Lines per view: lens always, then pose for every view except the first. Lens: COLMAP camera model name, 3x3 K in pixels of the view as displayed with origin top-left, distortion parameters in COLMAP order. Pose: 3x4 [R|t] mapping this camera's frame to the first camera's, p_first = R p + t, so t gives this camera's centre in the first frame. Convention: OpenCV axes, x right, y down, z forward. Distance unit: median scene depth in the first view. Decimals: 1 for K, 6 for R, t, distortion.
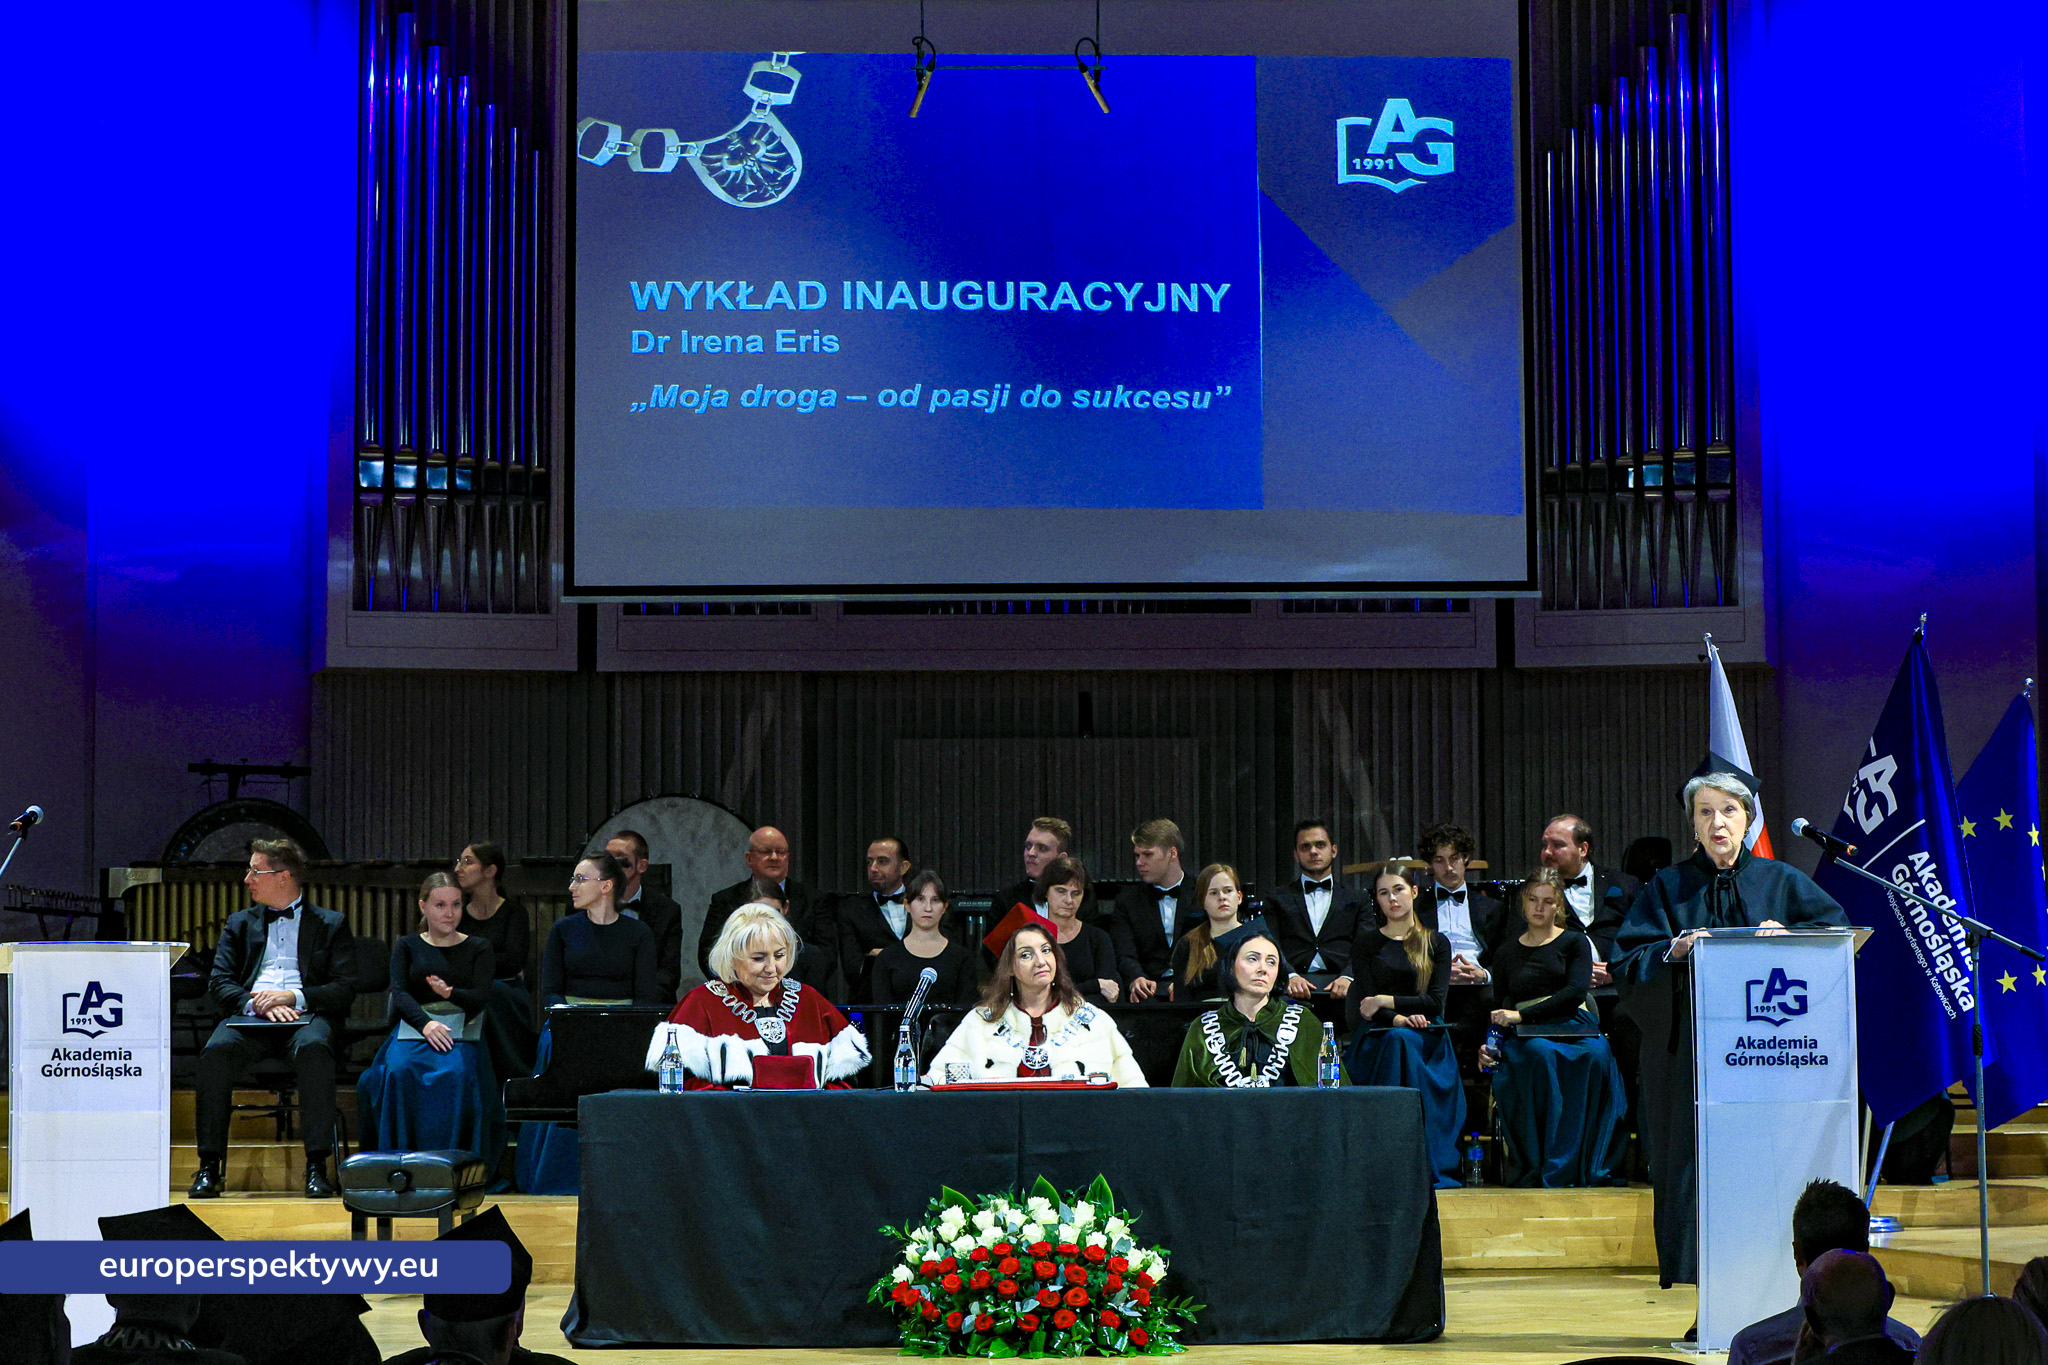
lens RADIAL K [[4679.7, 0, 1024.0], [0, 4679.7, 682.5], [0, 0, 1]] dist [-0.113011, -0.318966]
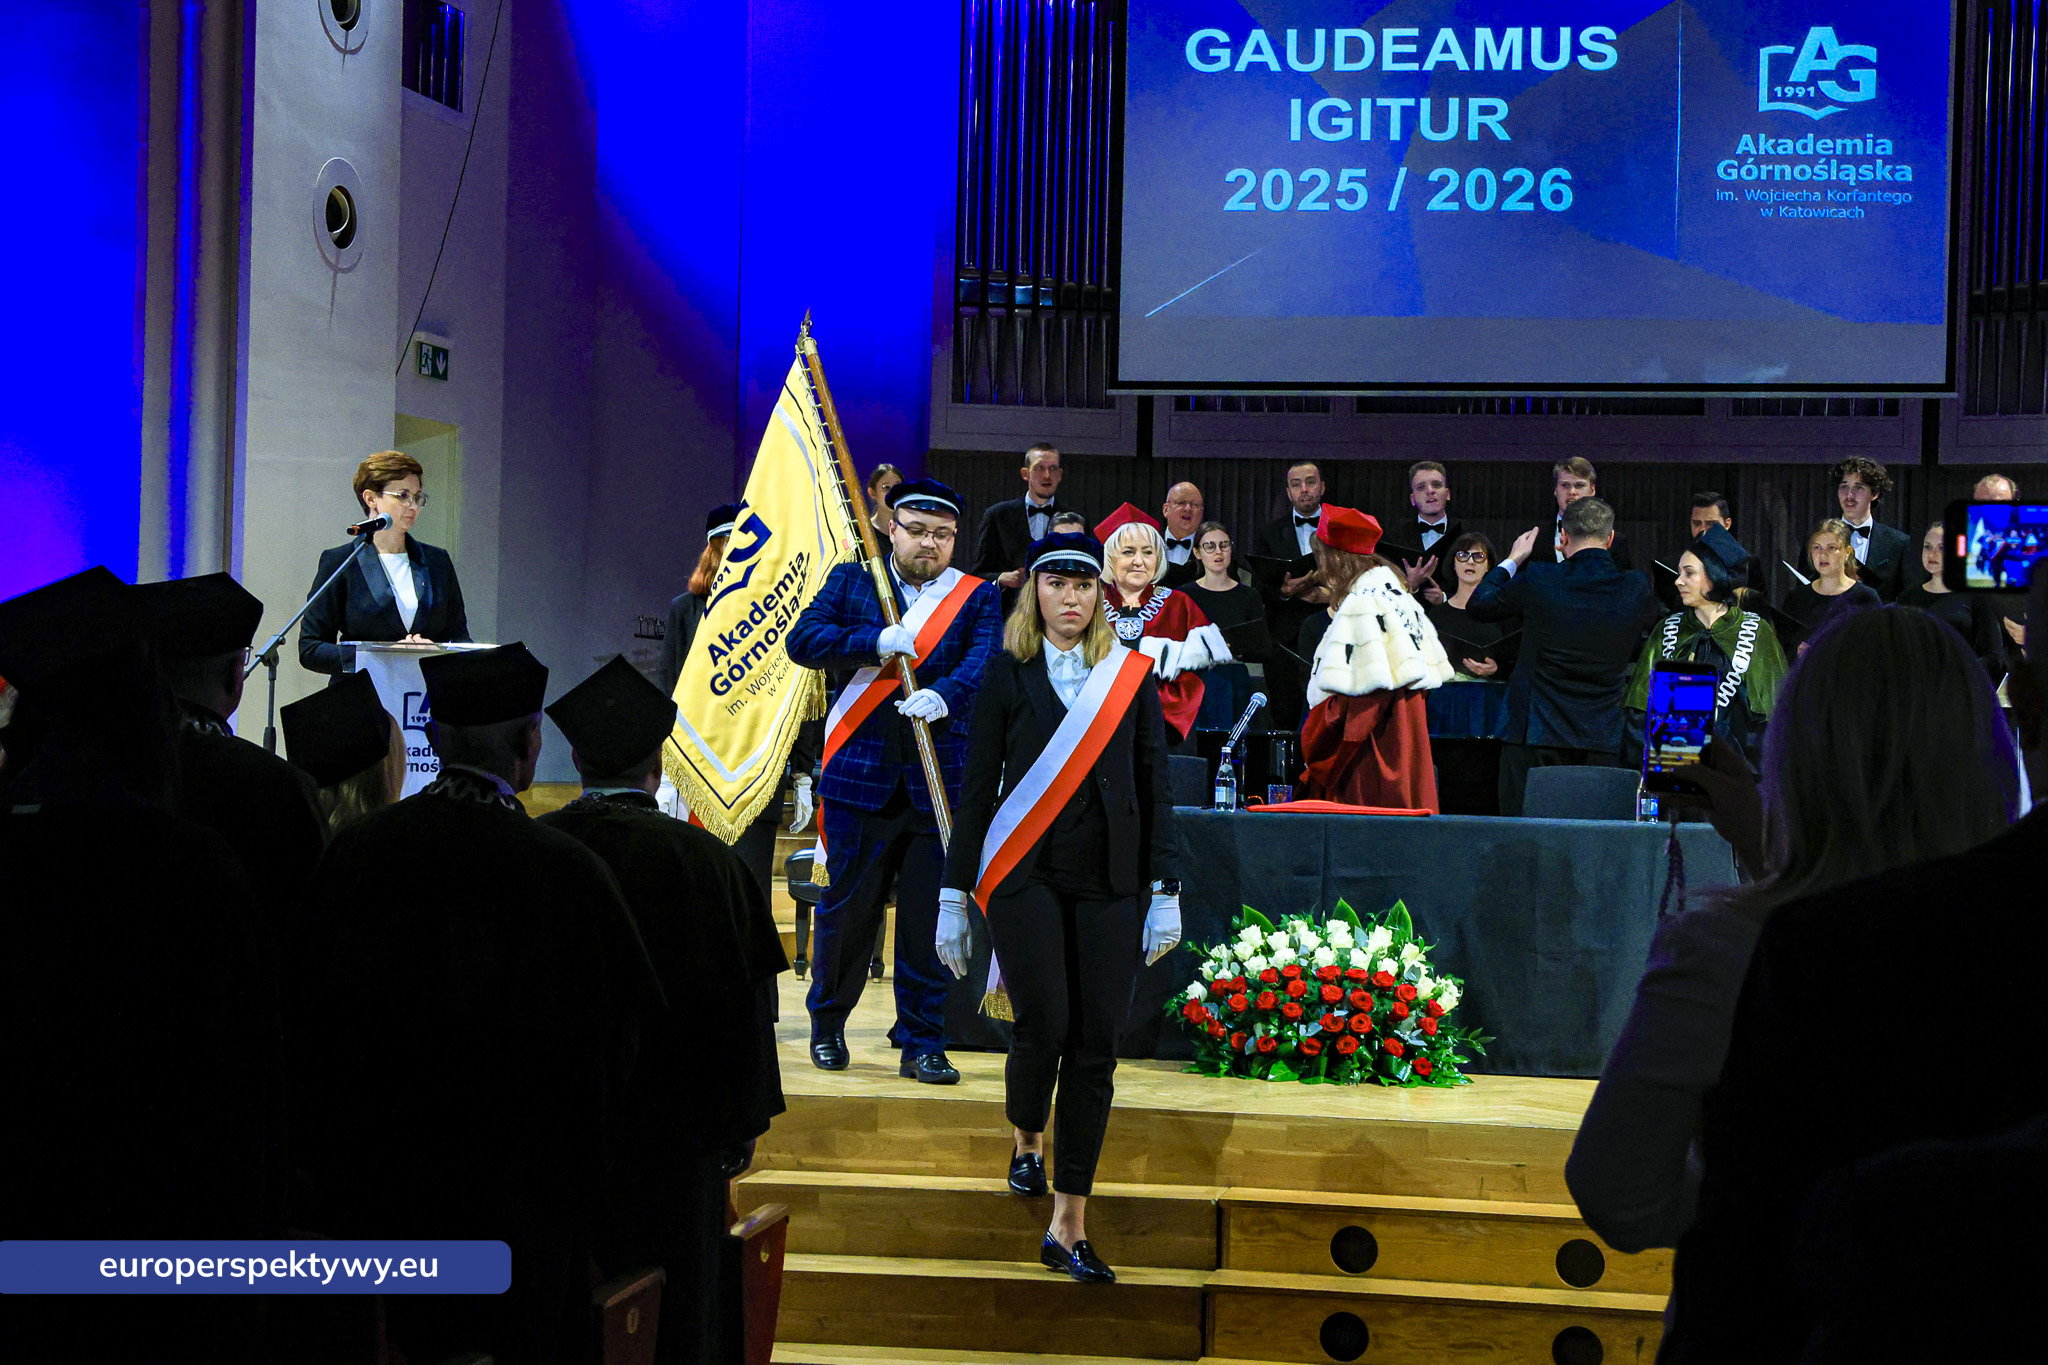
lens RADIAL K [[3158.9, 0, 1095.7], [0, 3158.9, 701.0], [0, 0, 1]] dist [0.115741, -0.022675]
pose [[0.983735, 0.029355, -0.177209, 0.048603], [-0.019530, 0.998187, 0.056934, 0.016943], [0.178559, -0.052547, 0.982525, 0.218465]]
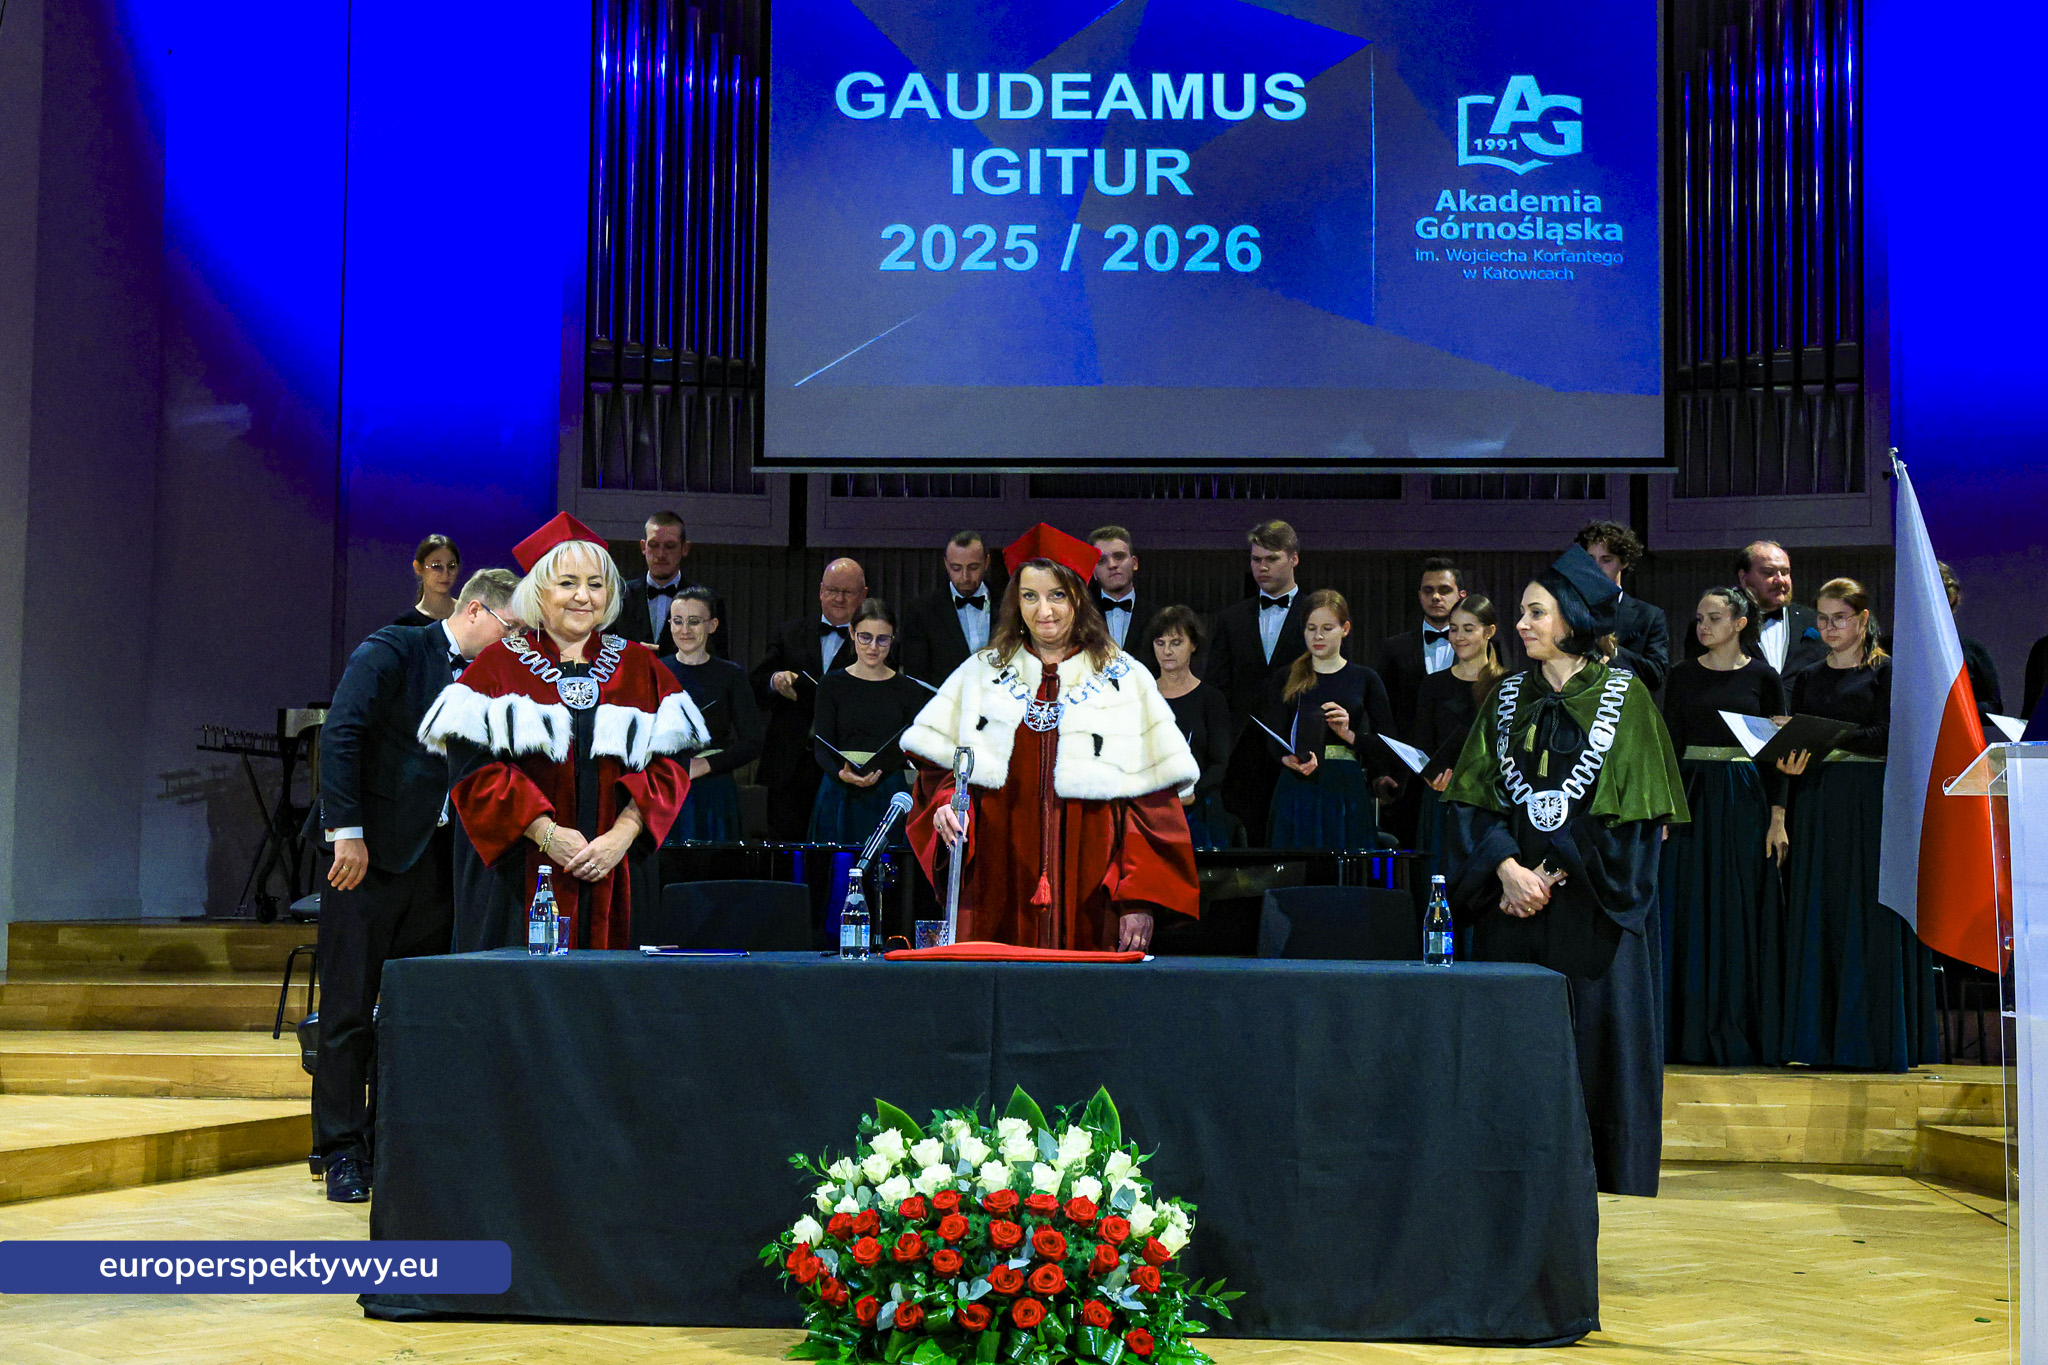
lens RADIAL K [[2824.0, 0, 1071.4], [0, 2824.0, 648.0], [0, 0, 1]] dist [0.098918, -0.000020]
pose [[0.996522, 0.011437, -0.082536, 0.031280], [-0.011924, 0.999914, -0.005416, 0.028533], [0.082467, 0.006381, 0.996573, 0.393103]]
